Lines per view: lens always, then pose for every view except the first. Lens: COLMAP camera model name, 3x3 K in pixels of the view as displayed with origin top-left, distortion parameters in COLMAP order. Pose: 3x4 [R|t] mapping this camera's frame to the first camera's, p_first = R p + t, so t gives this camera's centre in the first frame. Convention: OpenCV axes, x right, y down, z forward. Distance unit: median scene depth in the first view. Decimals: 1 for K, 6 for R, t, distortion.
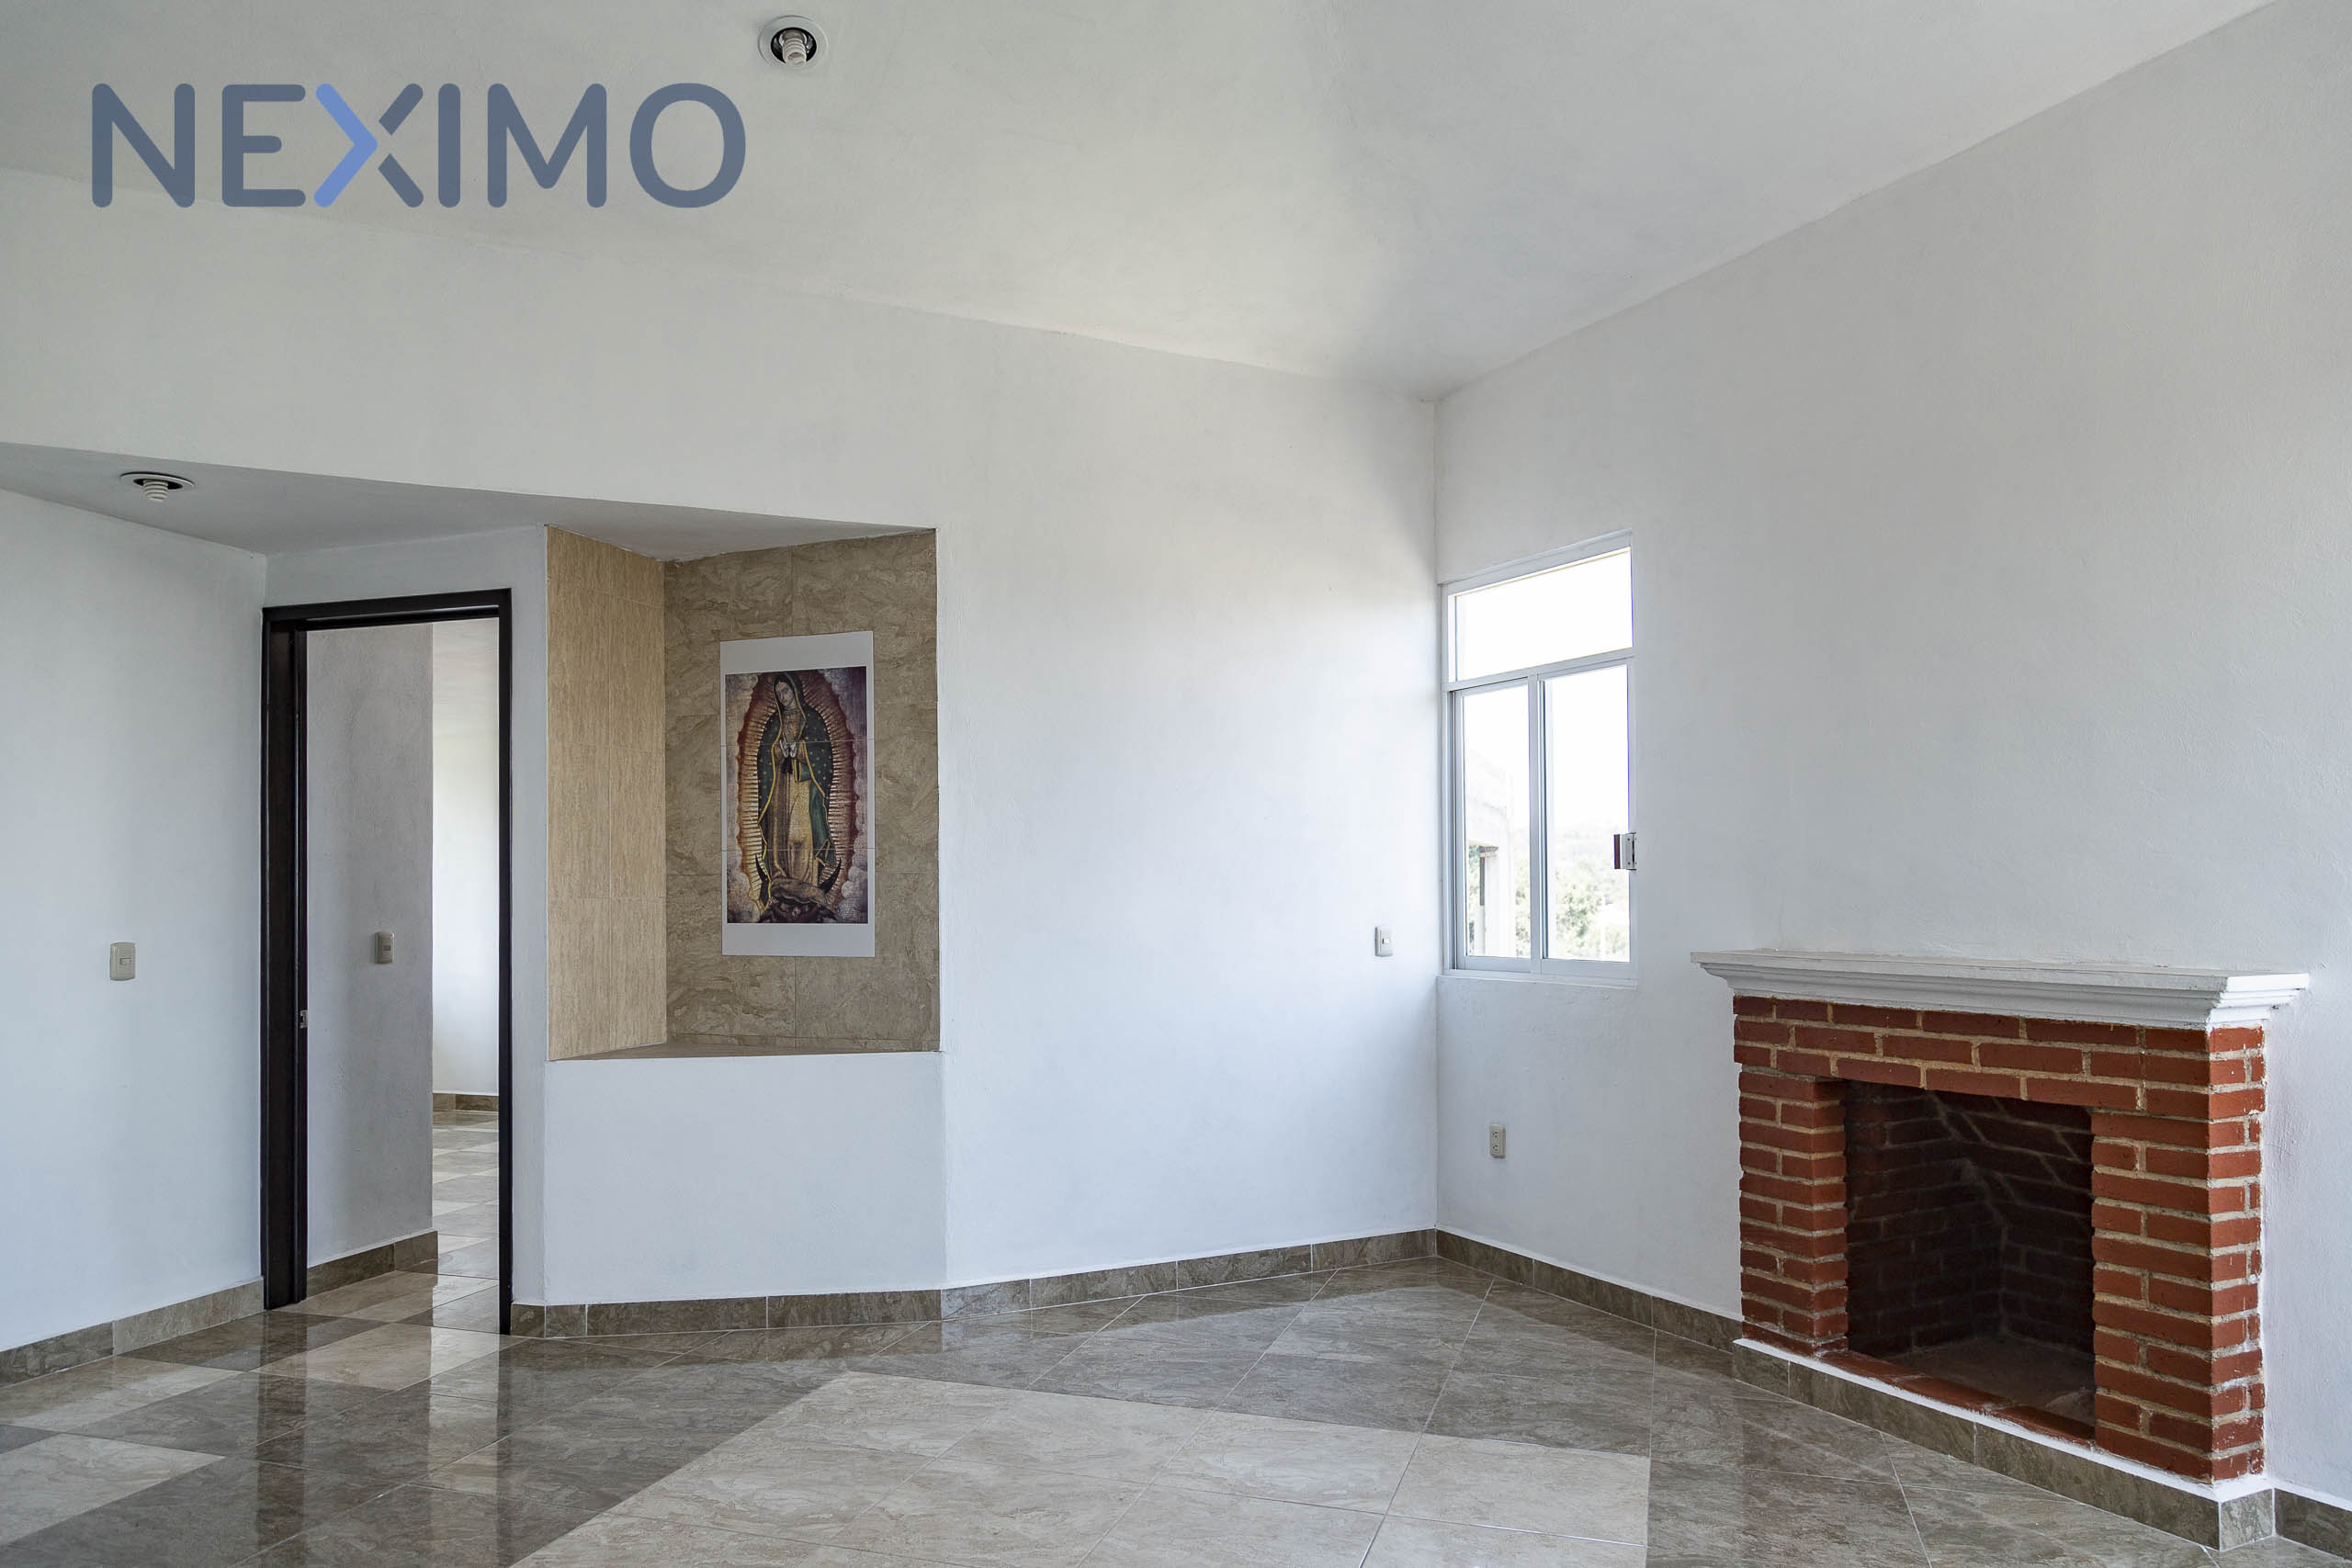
lens RADIAL K [[1576.8, 0, 1173.7], [0, 1576.8, 850.6], [0, 0, 1]] dist [-0.001853, -0.000683]
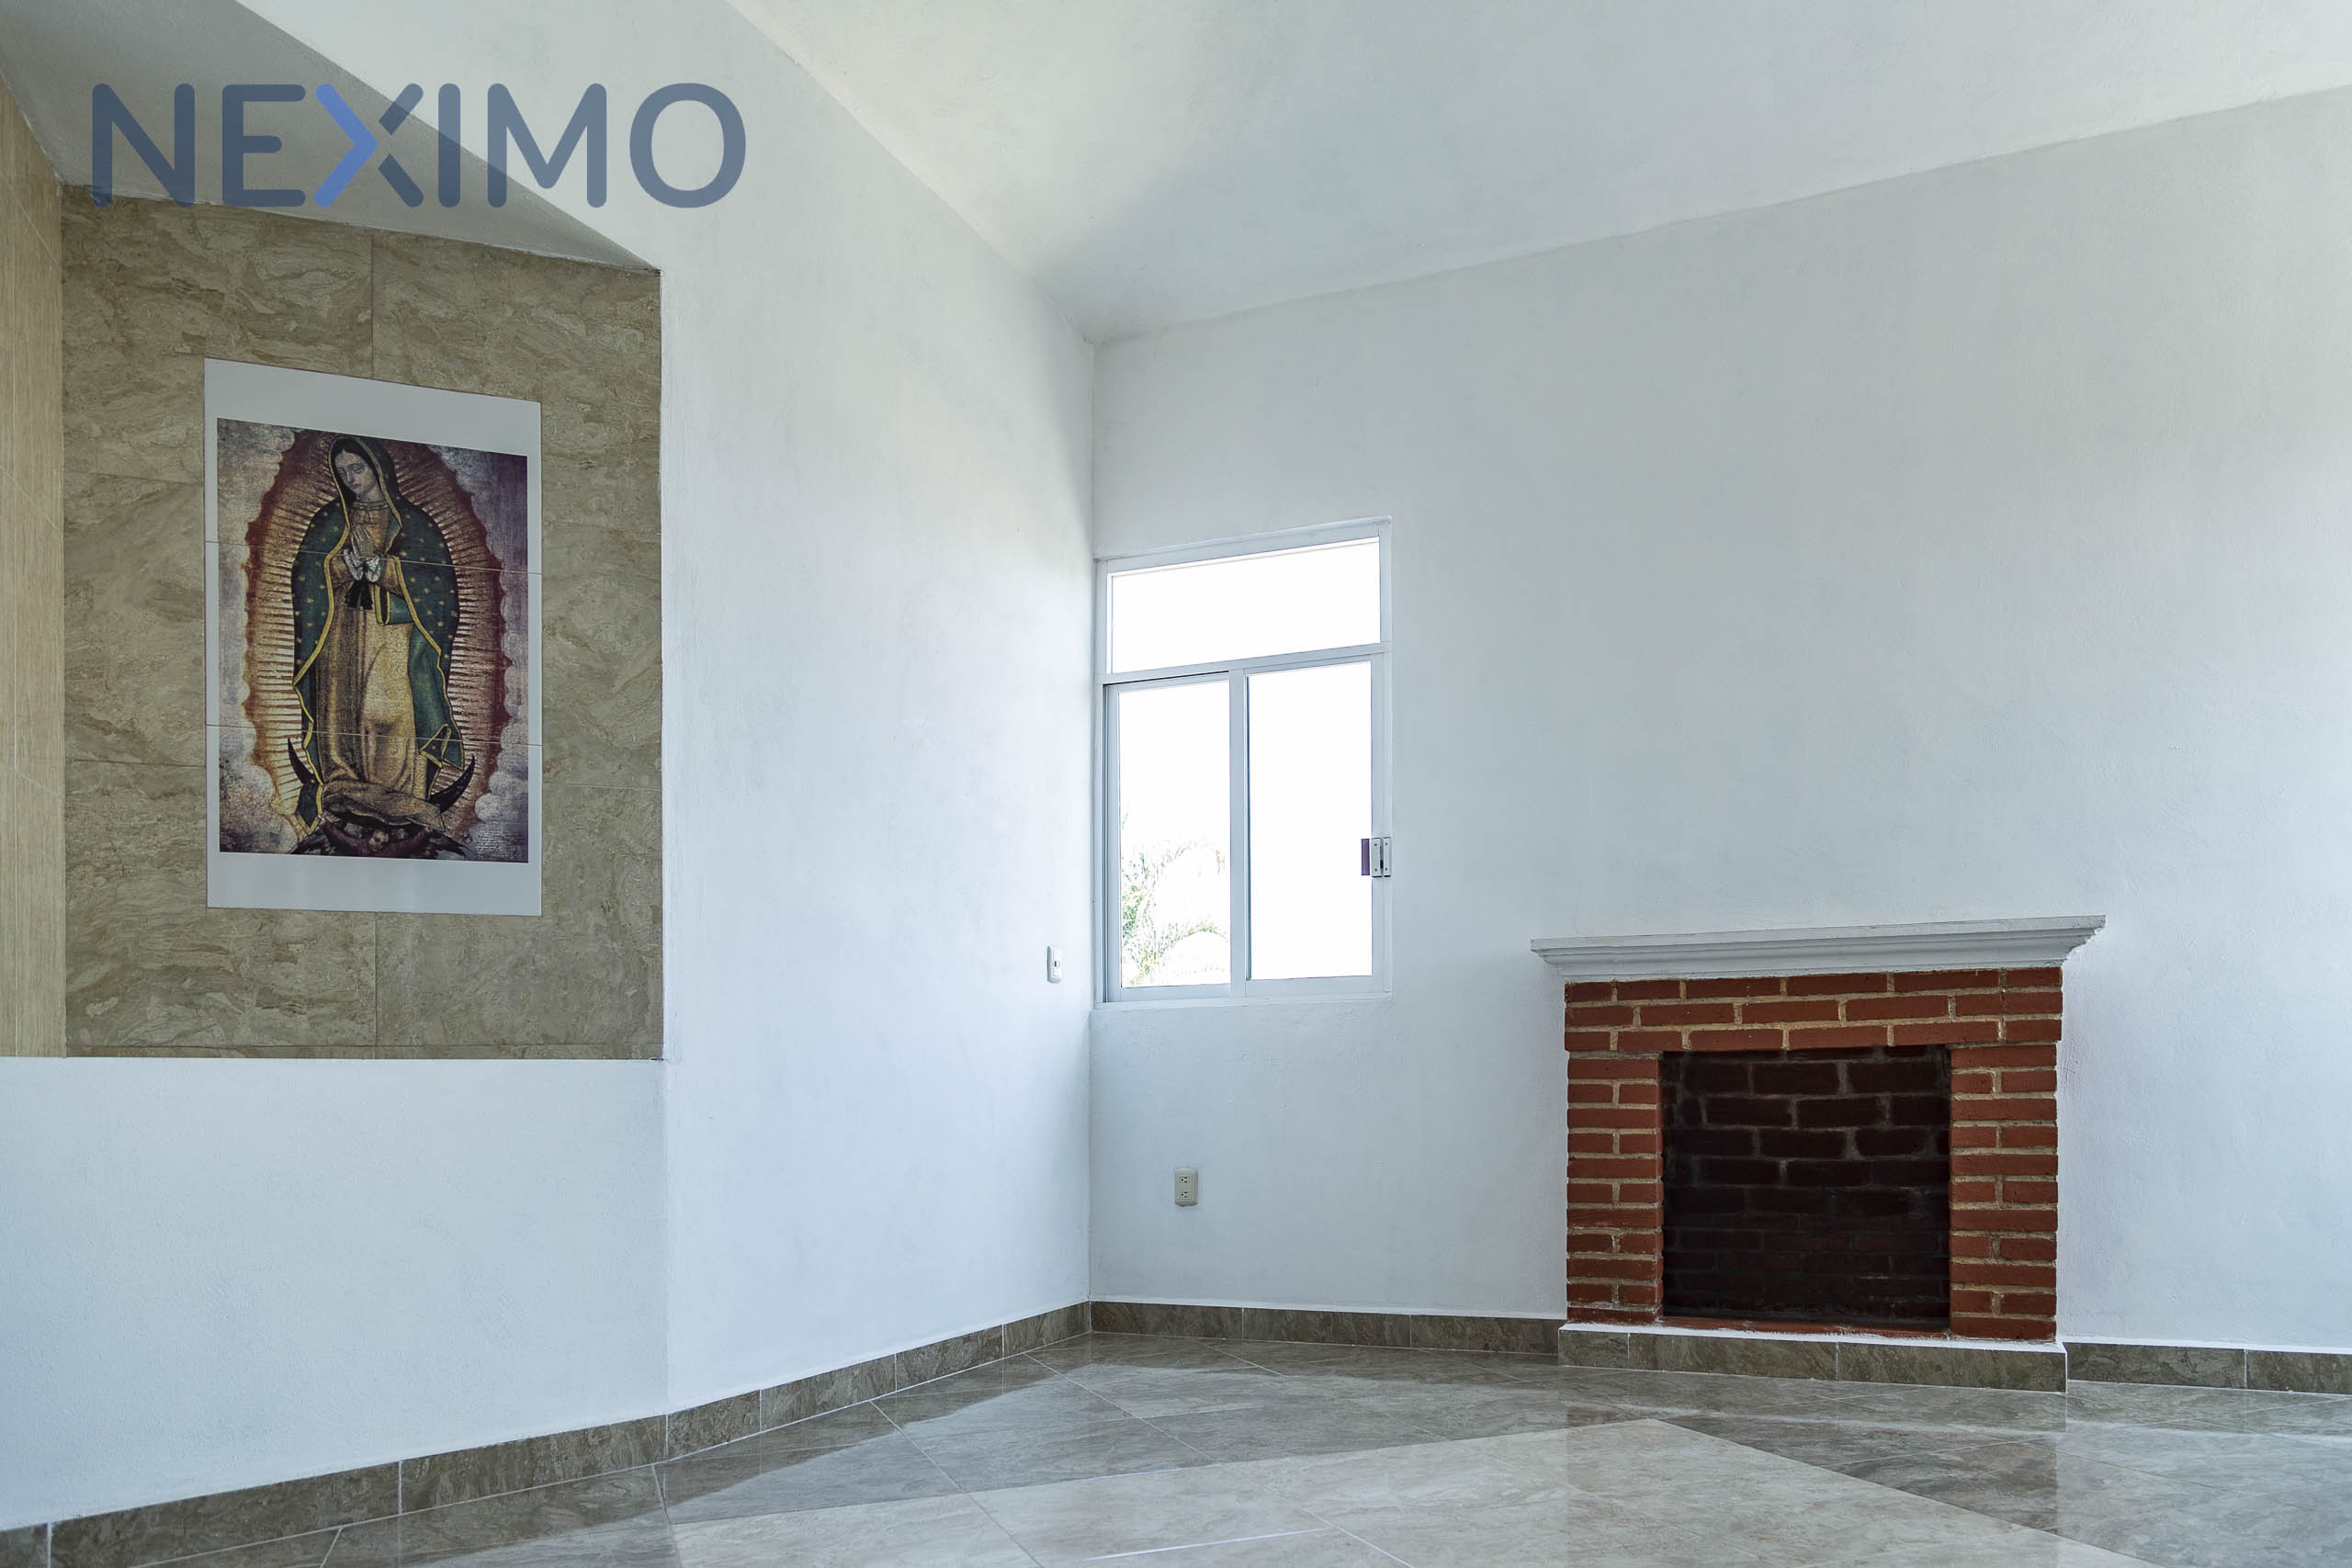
lens RADIAL K [[1614.1, 0, 1177.9], [0, 1614.1, 1102.8], [0, 0, 1]] dist [0.000137, 0.003238]
pose [[0.742764, -0.000802, 0.669553, -0.448173], [-0.006281, 0.999947, 0.008165, 0.140081], [-0.669524, -0.010270, 0.742719, 0.349062]]
